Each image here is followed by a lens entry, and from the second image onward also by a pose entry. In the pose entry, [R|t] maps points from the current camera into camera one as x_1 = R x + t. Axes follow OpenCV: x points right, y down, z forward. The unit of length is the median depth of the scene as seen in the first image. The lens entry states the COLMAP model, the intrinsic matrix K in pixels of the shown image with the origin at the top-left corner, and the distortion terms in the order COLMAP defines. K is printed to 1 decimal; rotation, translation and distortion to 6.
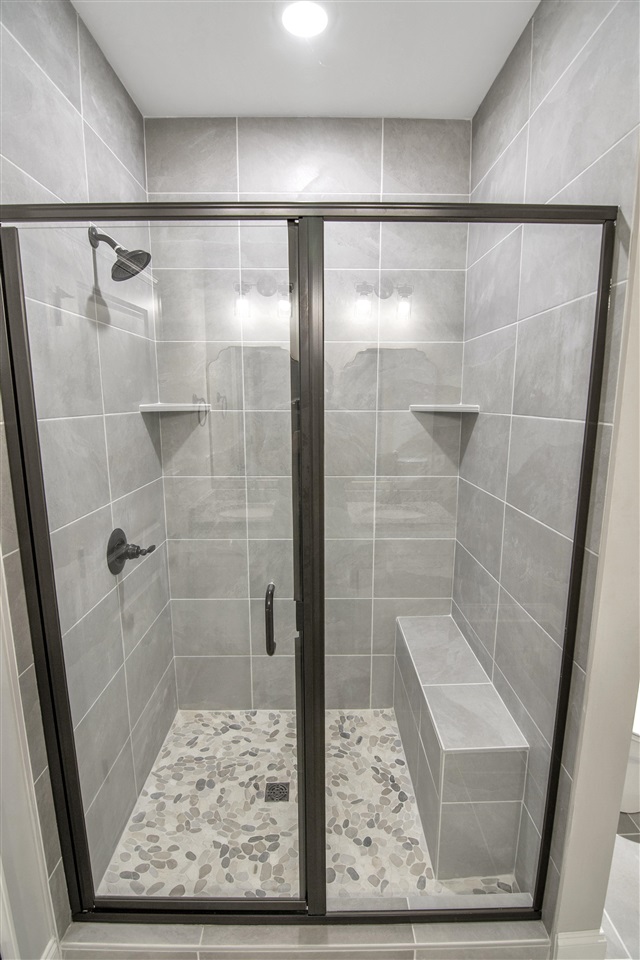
lens RADIAL K [[468.4, 0, 319.5], [0, 468.4, 481.1], [0, 0, 1]] dist [-0.010423, -0.006624]
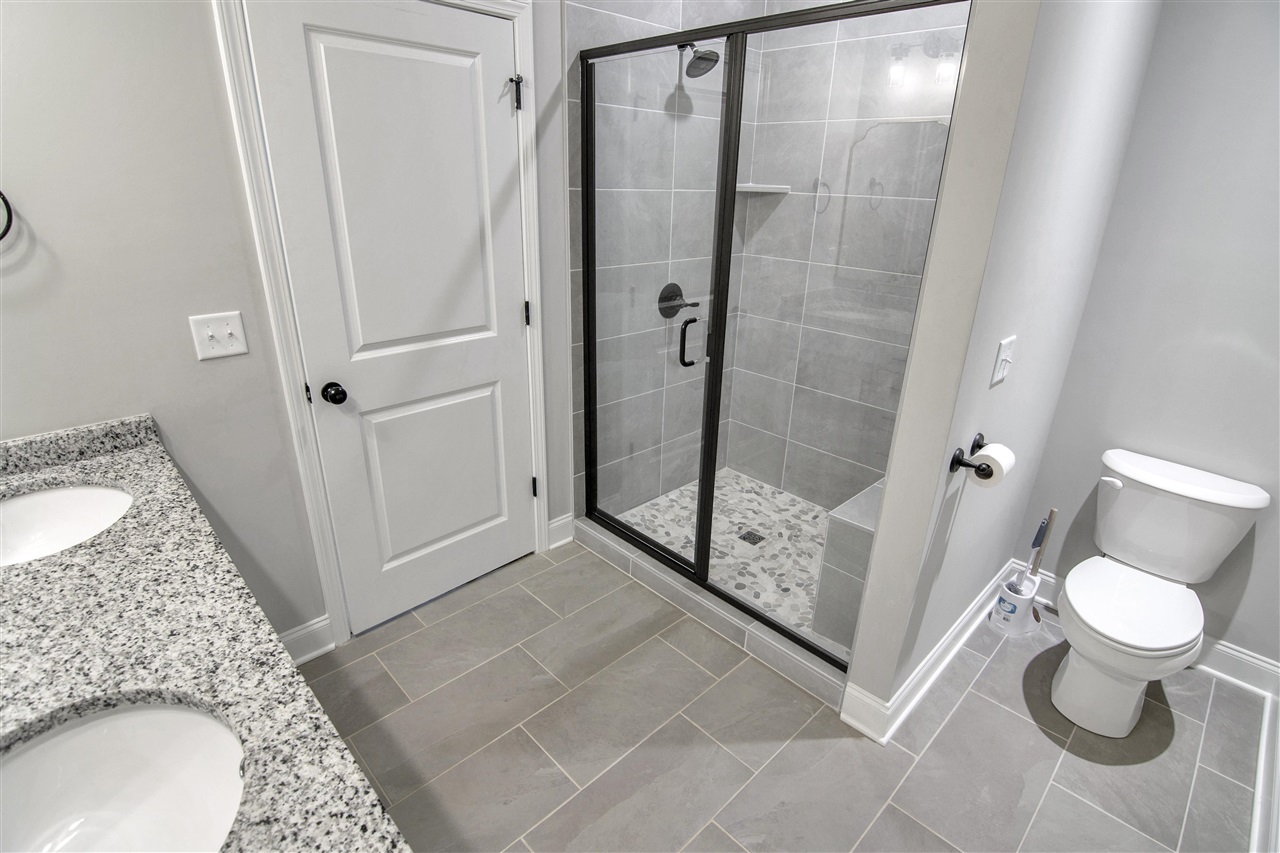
lens RADIAL K [[624.5, 0, 641.3], [0, 624.5, 425.0], [0, 0, 1]] dist [-0.010423, -0.006624]
pose [[0.688974, 0.284074, -0.666795, 0.747762], [-0.151724, 0.956135, 0.250571, 0.056012], [0.708727, -0.071468, 0.701853, -0.294013]]
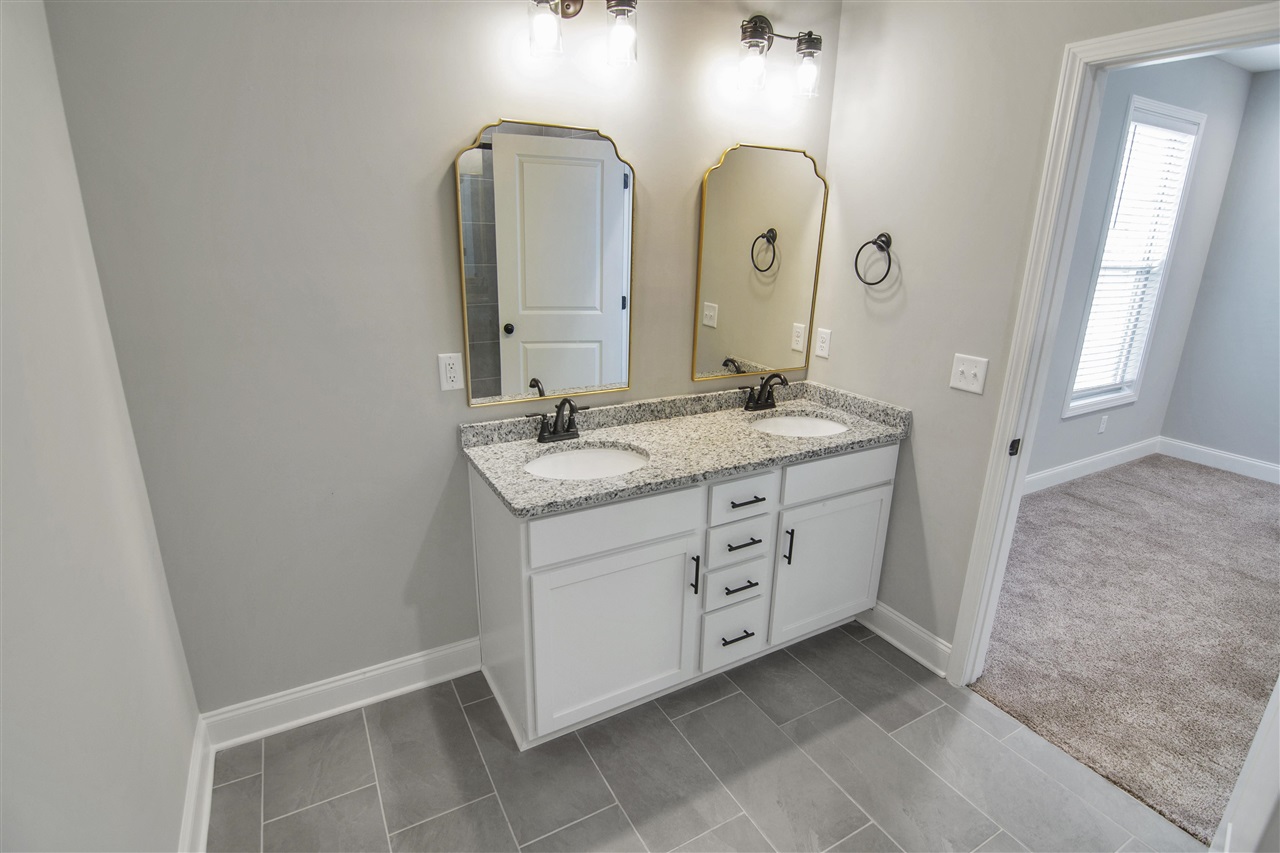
lens RADIAL K [[624.5, 0, 637.8], [0, 624.5, 424.8], [0, 0, 1]] dist [-0.010423, -0.006624]
pose [[-0.876224, 0.126142, -0.465102, 0.732598], [-0.102957, 0.893849, 0.436388, -0.270006], [0.470778, 0.430259, -0.770224, 1.504754]]
